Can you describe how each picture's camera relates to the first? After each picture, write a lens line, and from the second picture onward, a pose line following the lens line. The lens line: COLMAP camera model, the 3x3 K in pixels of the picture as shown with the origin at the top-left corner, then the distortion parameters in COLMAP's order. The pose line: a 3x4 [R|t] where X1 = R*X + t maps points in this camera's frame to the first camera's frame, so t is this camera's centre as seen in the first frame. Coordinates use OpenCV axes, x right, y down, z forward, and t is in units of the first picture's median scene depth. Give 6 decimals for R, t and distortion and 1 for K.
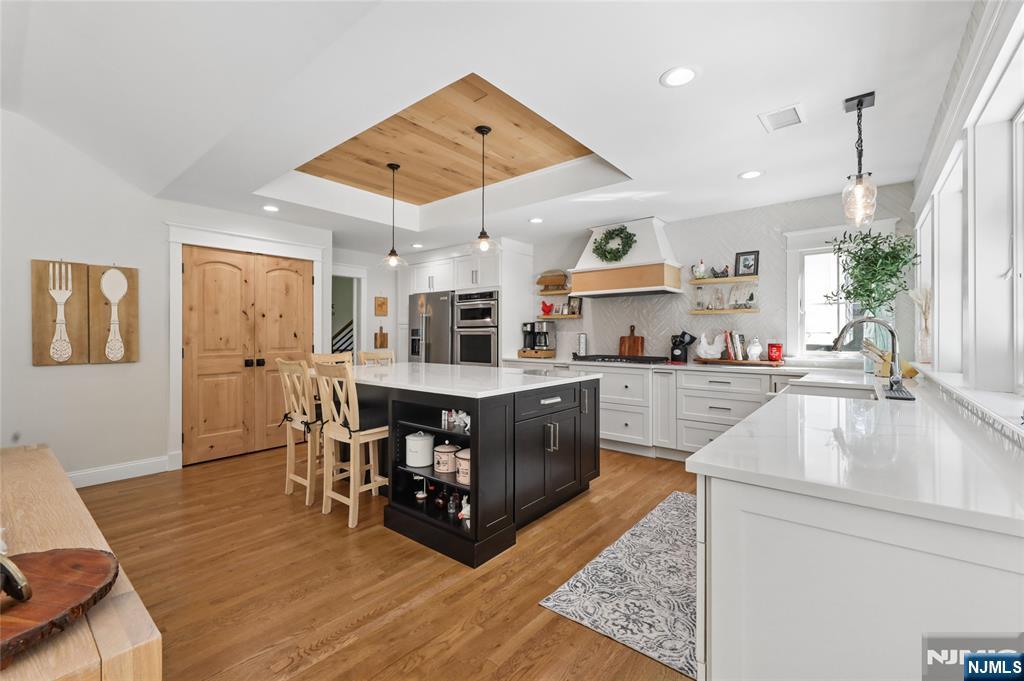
lens RADIAL K [[425.5, 0, 508.5], [0, 425.5, 334.2], [0, 0, 1]] dist [0.001965, -0.001054]
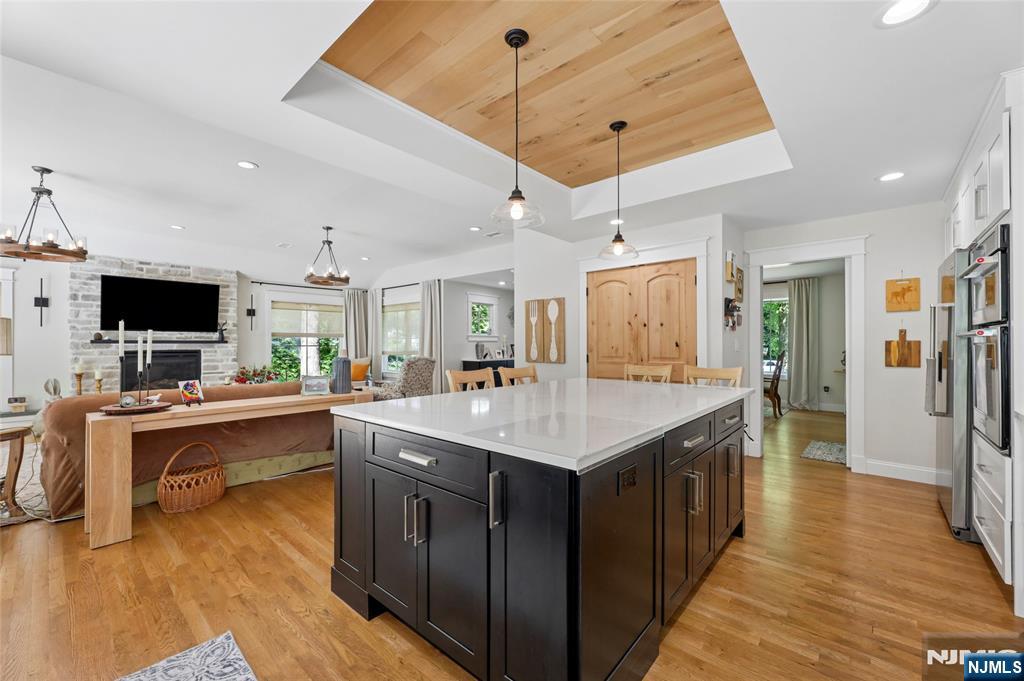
lens RADIAL K [[425.5, 0, 514.6], [0, 425.5, 337.7], [0, 0, 1]] dist [0.001965, -0.001054]
pose [[-0.037749, -0.014775, -0.999178, 0.464246], [0.001628, 0.999888, -0.014847, 0.000781], [0.999286, -0.002187, -0.037721, 0.778183]]
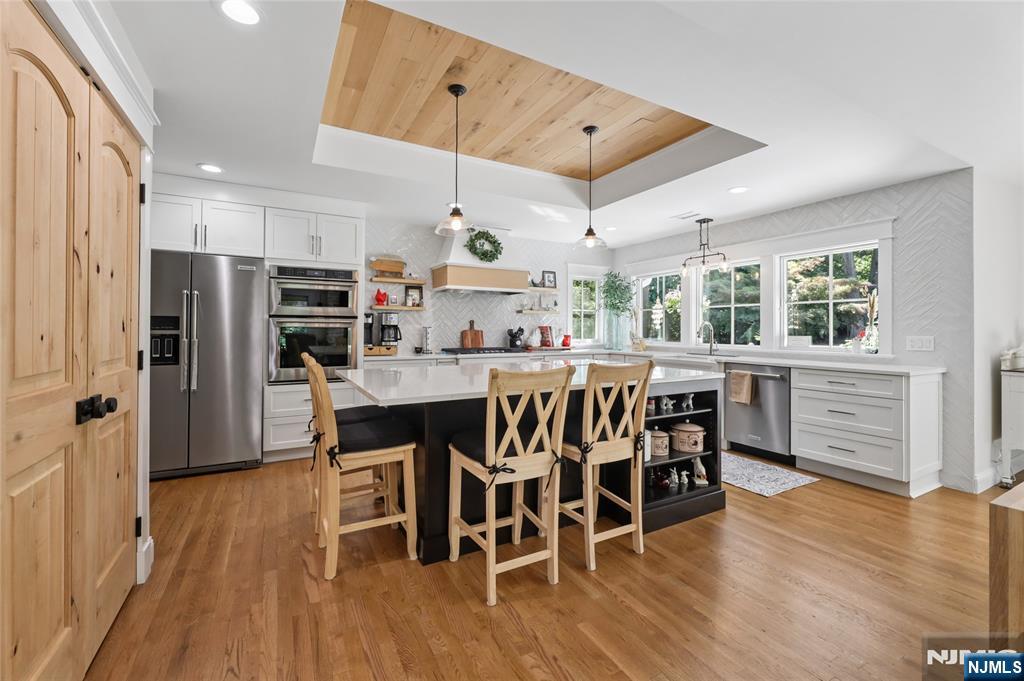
lens RADIAL K [[425.5, 0, 503.4], [0, 425.5, 326.7], [0, 0, 1]] dist [0.001965, -0.001054]
pose [[0.373744, 0.008215, 0.927496, -0.824613], [-0.004698, 0.999965, -0.006963, 0.003992], [-0.927520, -0.001755, 0.373769, 0.608966]]
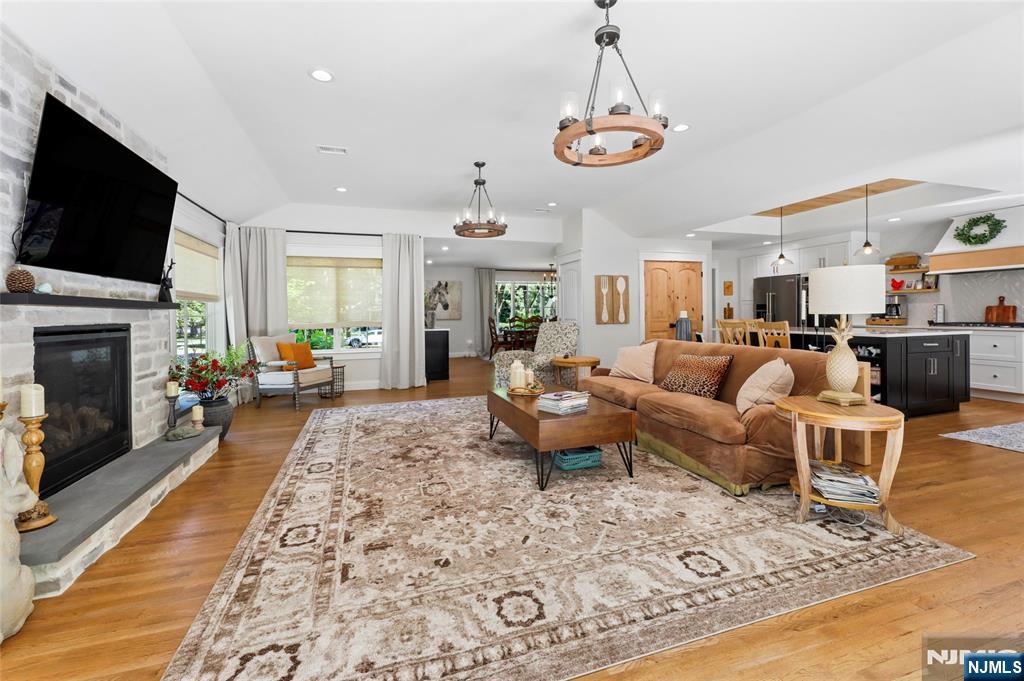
lens RADIAL K [[425.5, 0, 503.8], [0, 425.5, 317.7], [0, 0, 1]] dist [0.001965, -0.001054]
pose [[0.841325, -0.005063, -0.540507, -0.262947], [0.011720, 0.999892, 0.008878, 0.012986], [0.540403, -0.013804, 0.841293, -0.836119]]
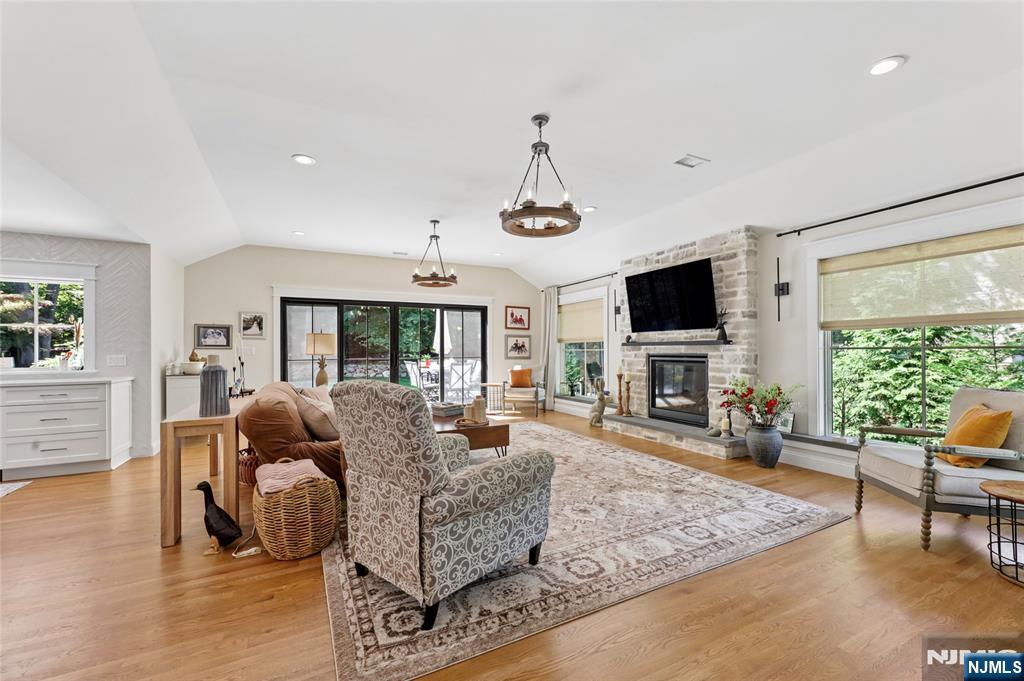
lens RADIAL K [[425.5, 0, 517.5], [0, 425.5, 347.4], [0, 0, 1]] dist [0.001965, -0.001054]
pose [[-0.920956, 0.009483, 0.389552, -1.187109], [0.007887, 0.999953, -0.005696, 0.007018], [-0.389587, -0.002173, -0.920987, 0.797897]]
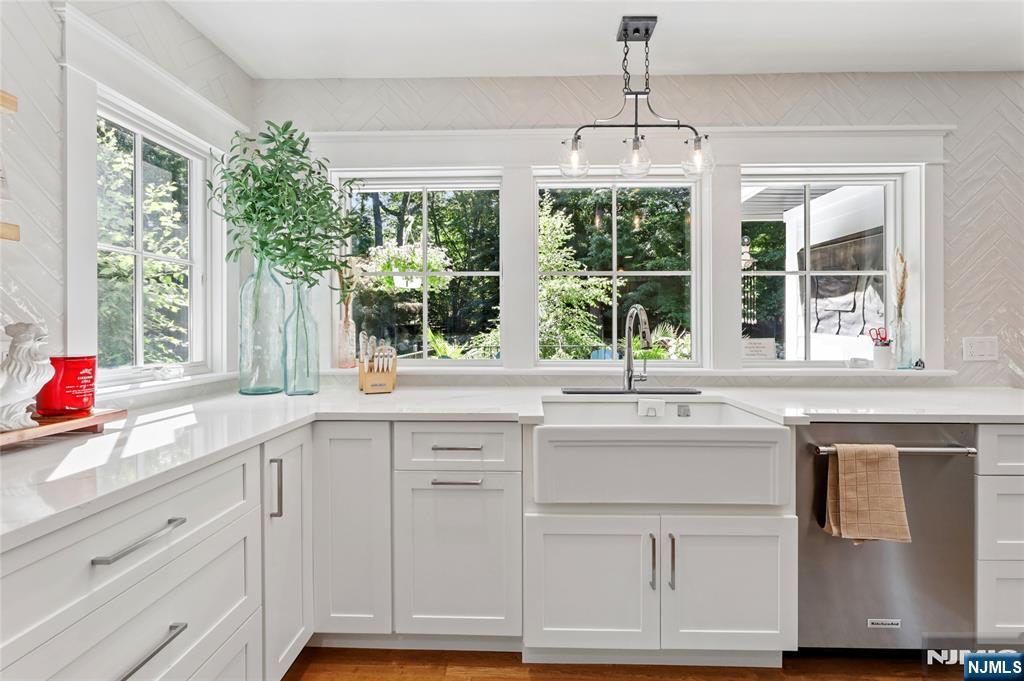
lens RADIAL K [[425.5, 0, 510.6], [0, 425.5, 330.2], [0, 0, 1]] dist [0.001965, -0.001054]
pose [[-0.618203, -0.005268, 0.786001, 0.183206], [0.001147, 0.999970, 0.007605, 0.001919], [-0.786017, 0.005603, -0.618179, 0.890789]]
